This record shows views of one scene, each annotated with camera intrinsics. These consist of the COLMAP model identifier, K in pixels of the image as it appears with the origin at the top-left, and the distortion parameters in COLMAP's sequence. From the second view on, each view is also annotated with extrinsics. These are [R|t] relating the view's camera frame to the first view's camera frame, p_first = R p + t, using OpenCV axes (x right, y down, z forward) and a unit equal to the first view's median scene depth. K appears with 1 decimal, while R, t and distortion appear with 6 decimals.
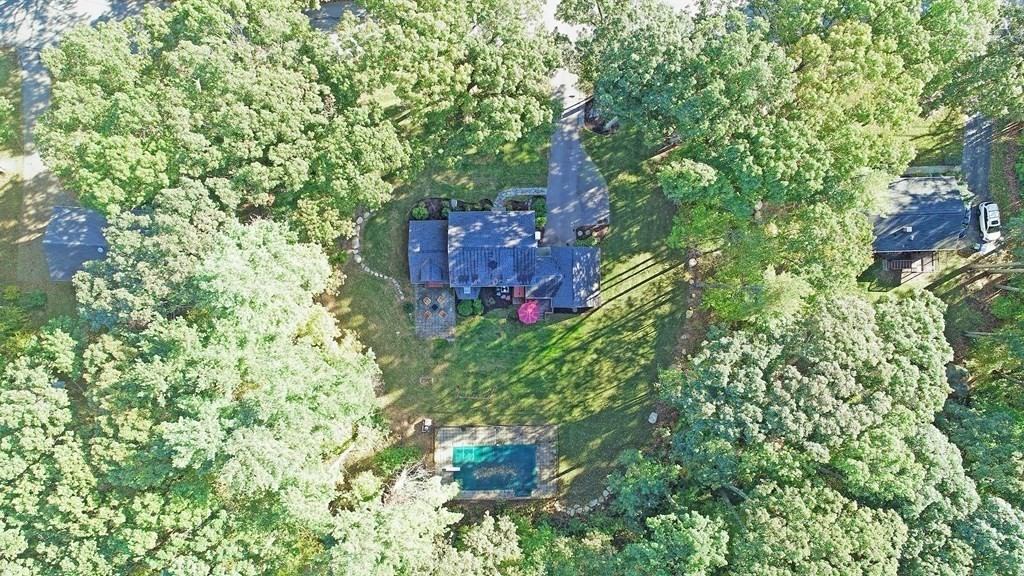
lens RADIAL K [[684.2, 0, 504.4], [0, 684.2, 289.1], [0, 0, 1]] dist [-0.002217, 0.000304]
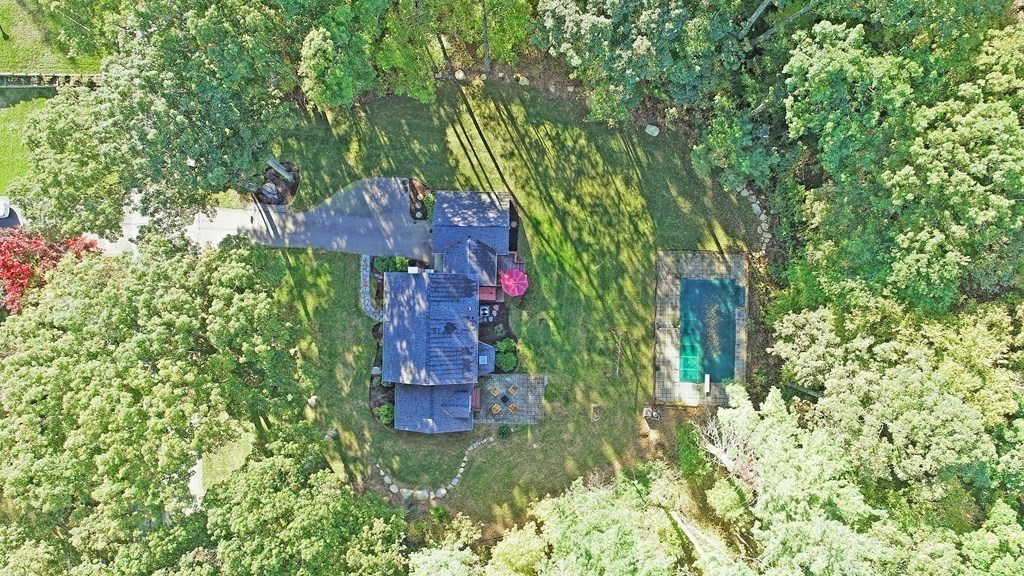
lens RADIAL K [[693.6, 0, 510.3], [0, 693.6, 309.3], [0, 0, 1]] dist [-0.002734, -0.001633]
pose [[0.032060, -0.999066, -0.028970, 0.027968], [0.999413, 0.032395, -0.011182, 0.039096], [0.012110, -0.028595, 0.999518, 0.190362]]
